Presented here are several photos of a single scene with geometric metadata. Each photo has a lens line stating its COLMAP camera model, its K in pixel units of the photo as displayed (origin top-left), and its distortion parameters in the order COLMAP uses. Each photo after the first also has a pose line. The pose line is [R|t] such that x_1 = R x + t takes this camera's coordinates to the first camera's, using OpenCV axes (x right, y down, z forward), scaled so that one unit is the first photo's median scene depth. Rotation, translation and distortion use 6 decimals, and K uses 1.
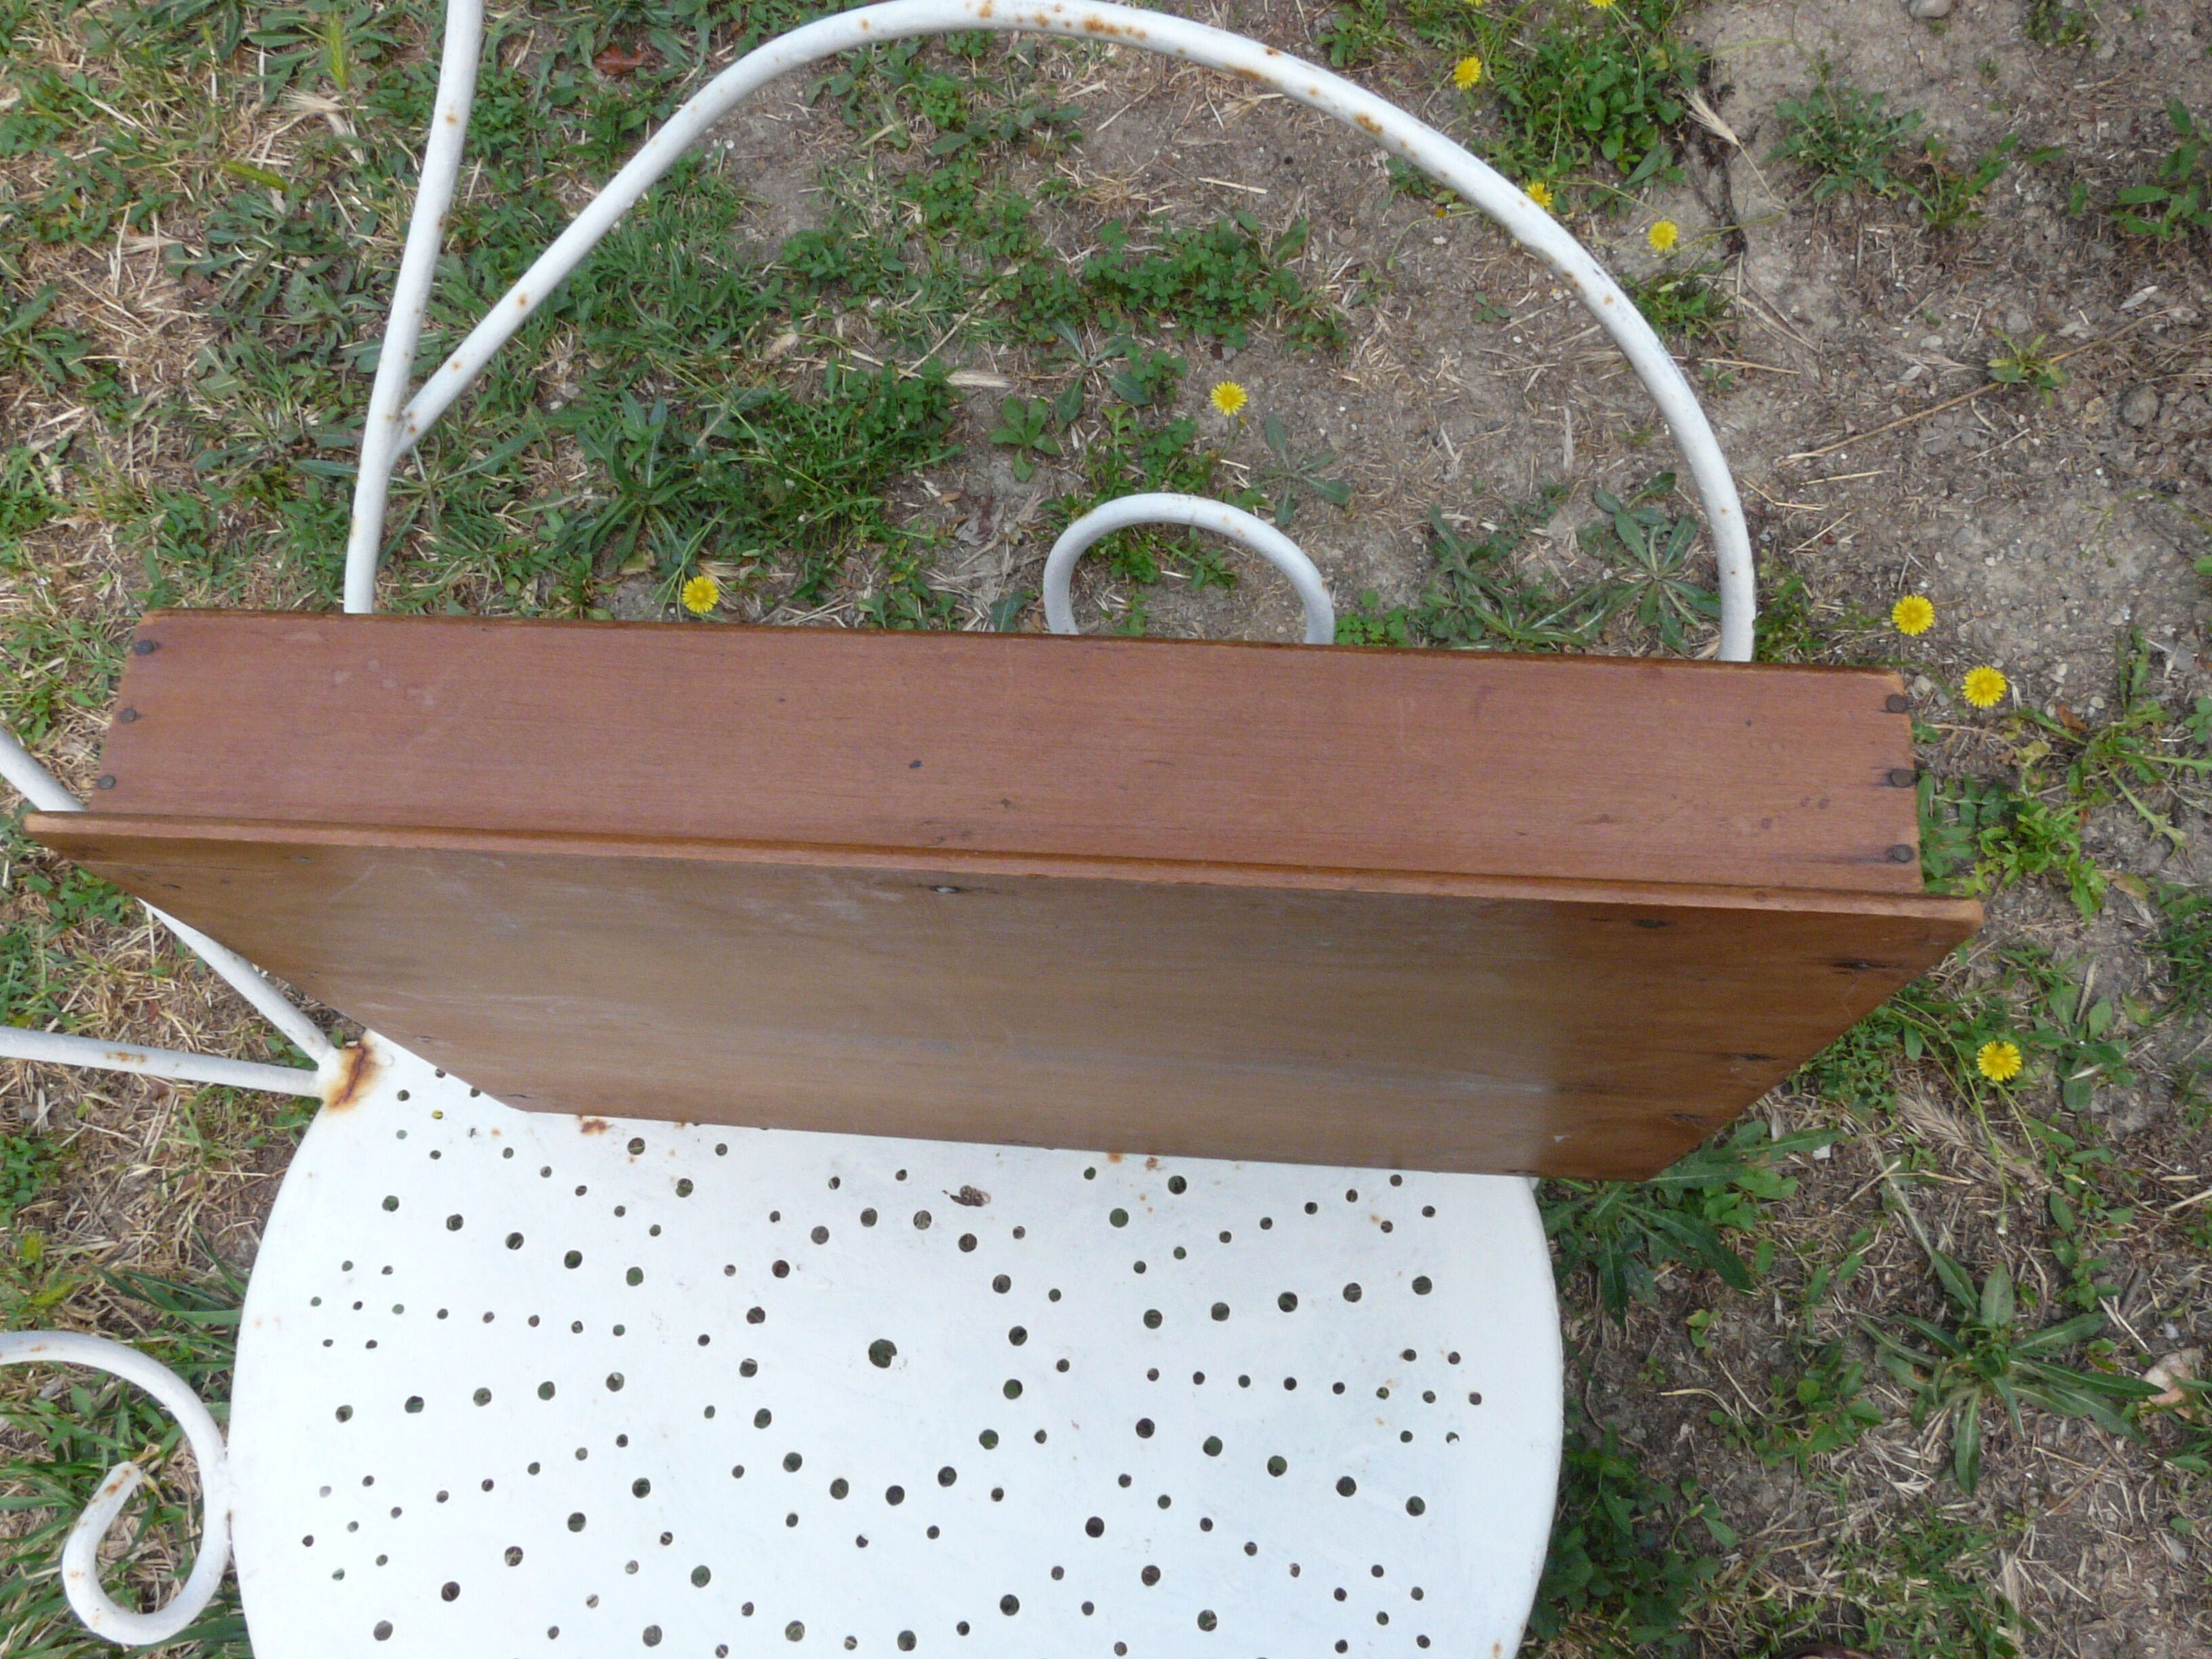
lens RADIAL K [[1839.8, 0, 1086.2], [0, 1839.8, 846.8], [0, 0, 1]] dist [-0.081509, 0.103398]
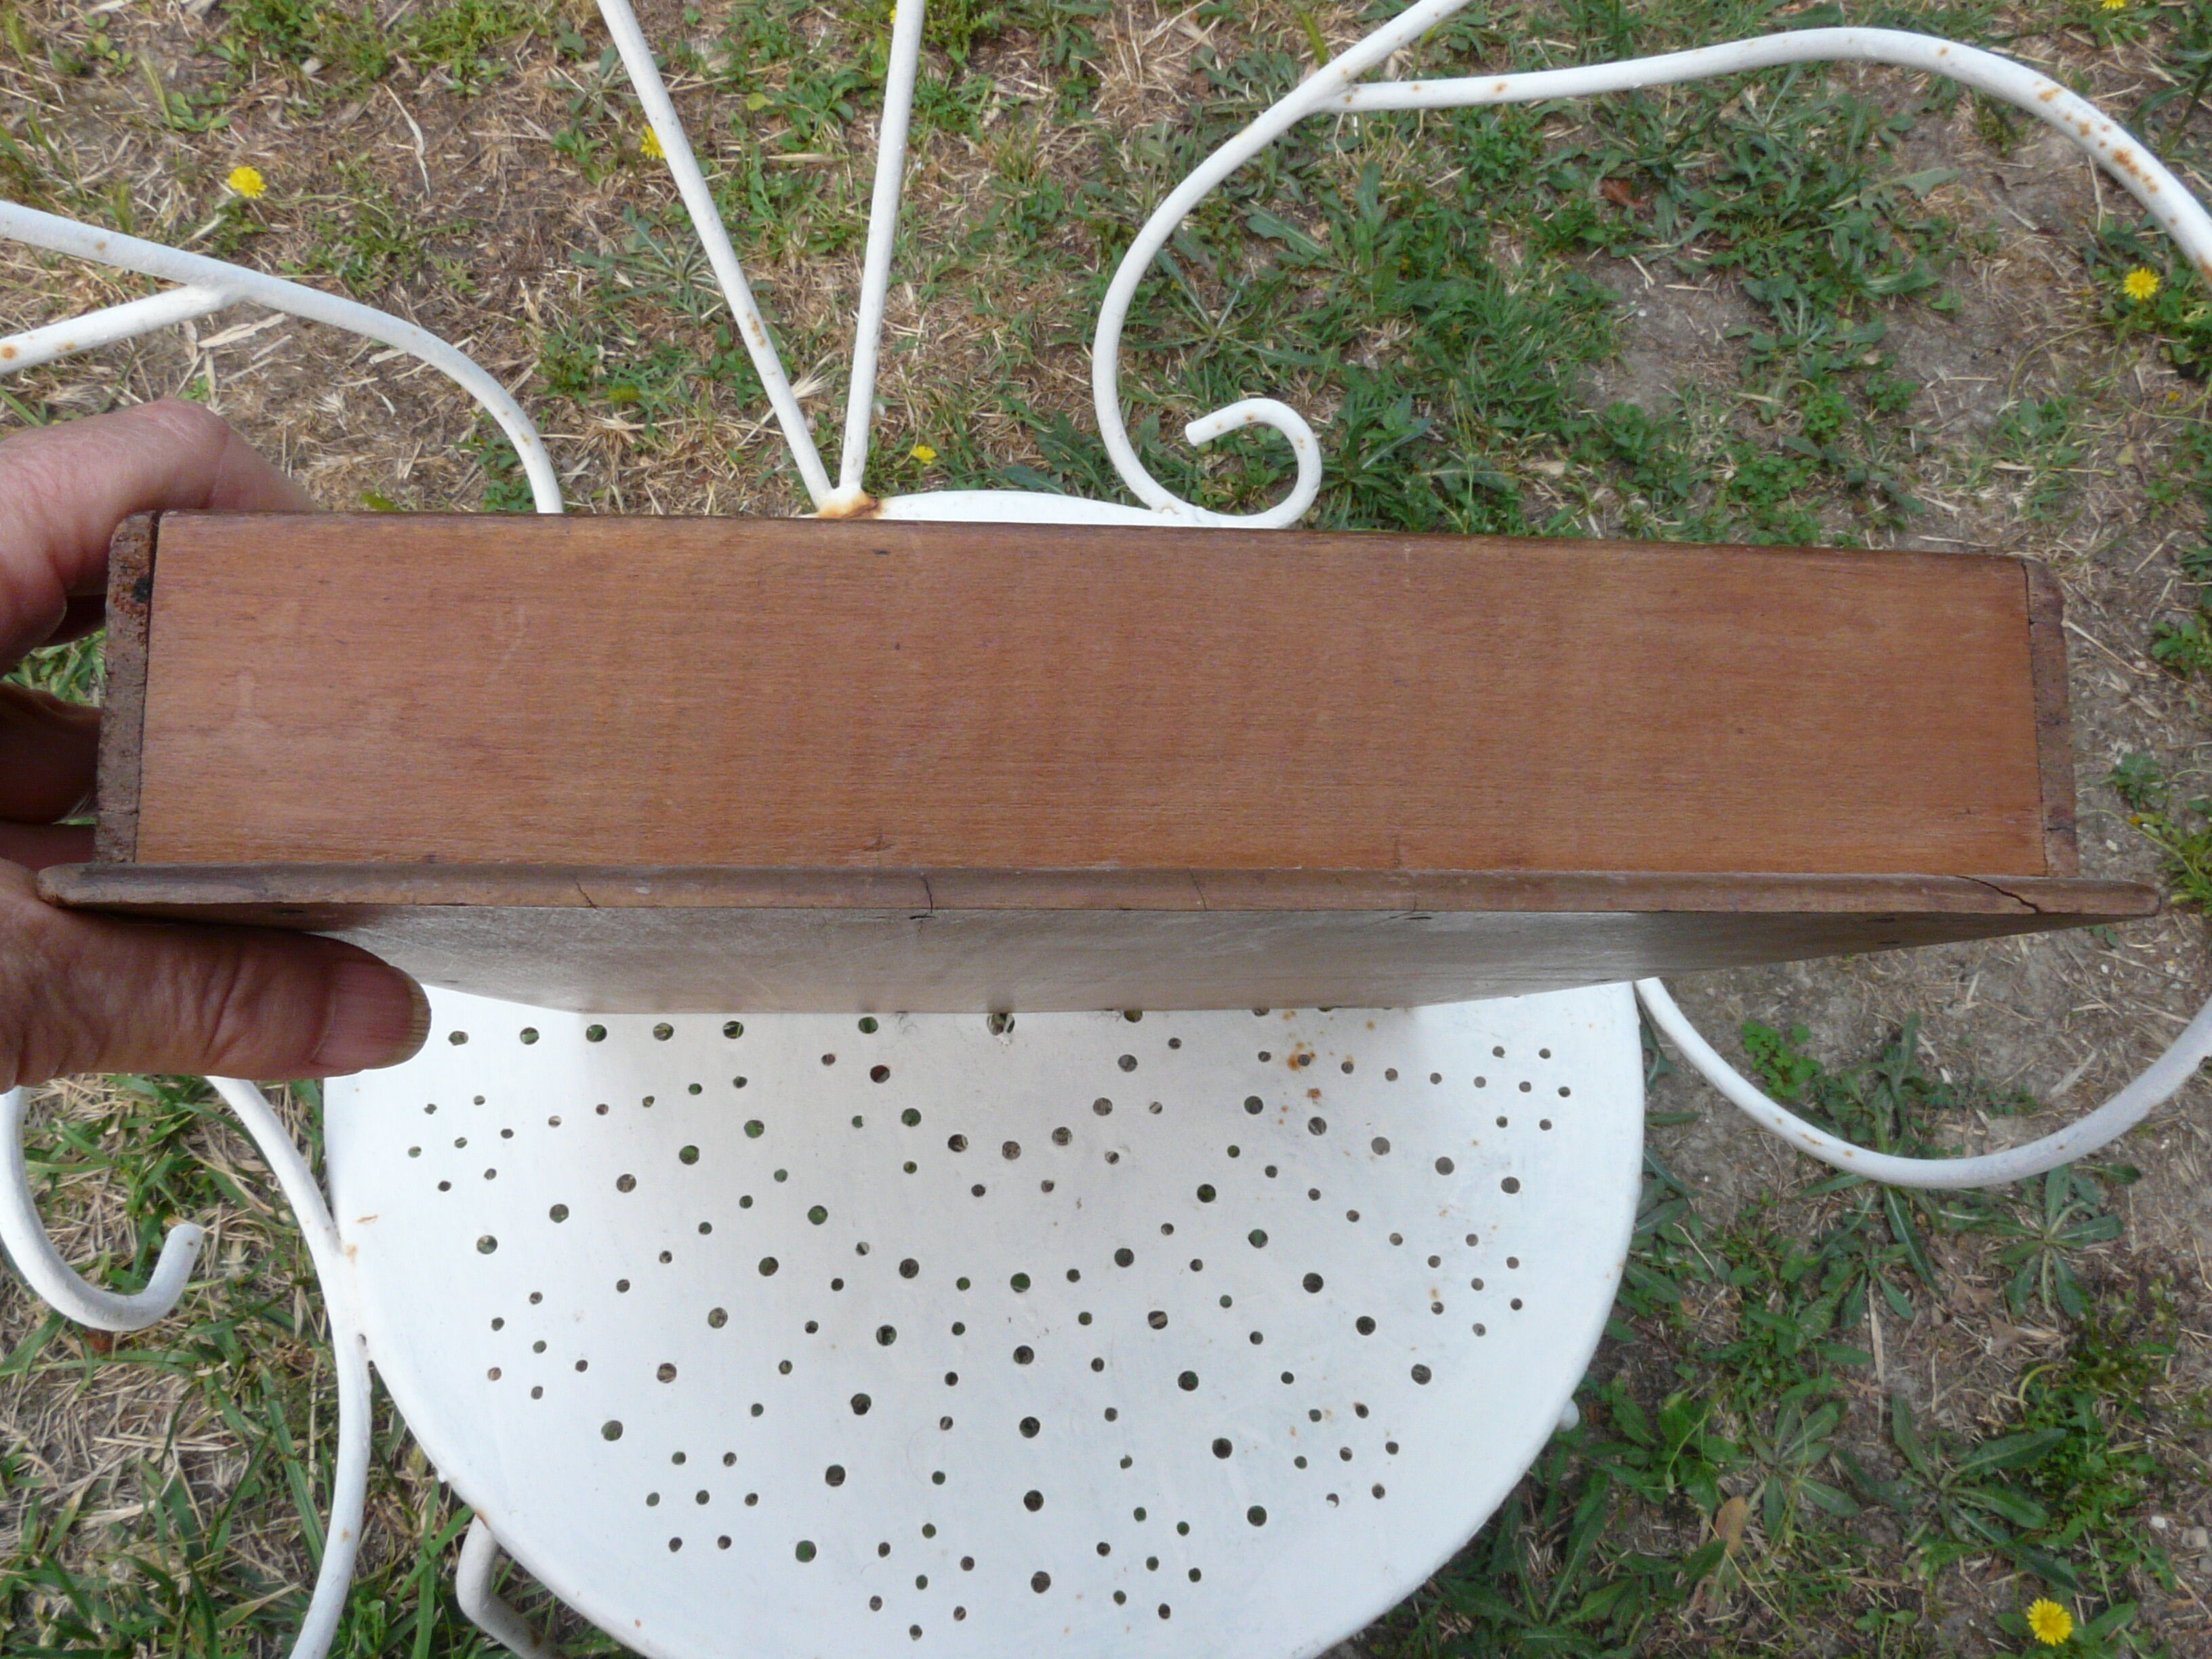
lens RADIAL K [[1839.8, 0, 1086.2], [0, 1839.8, 846.8], [0, 0, 1]] dist [-0.081509, 0.103398]
pose [[0.673485, 0.706122, -0.218655, 0.037923], [-0.728777, 0.683775, -0.036553, 0.104209], [0.123699, 0.183969, 0.975117, -0.010713]]
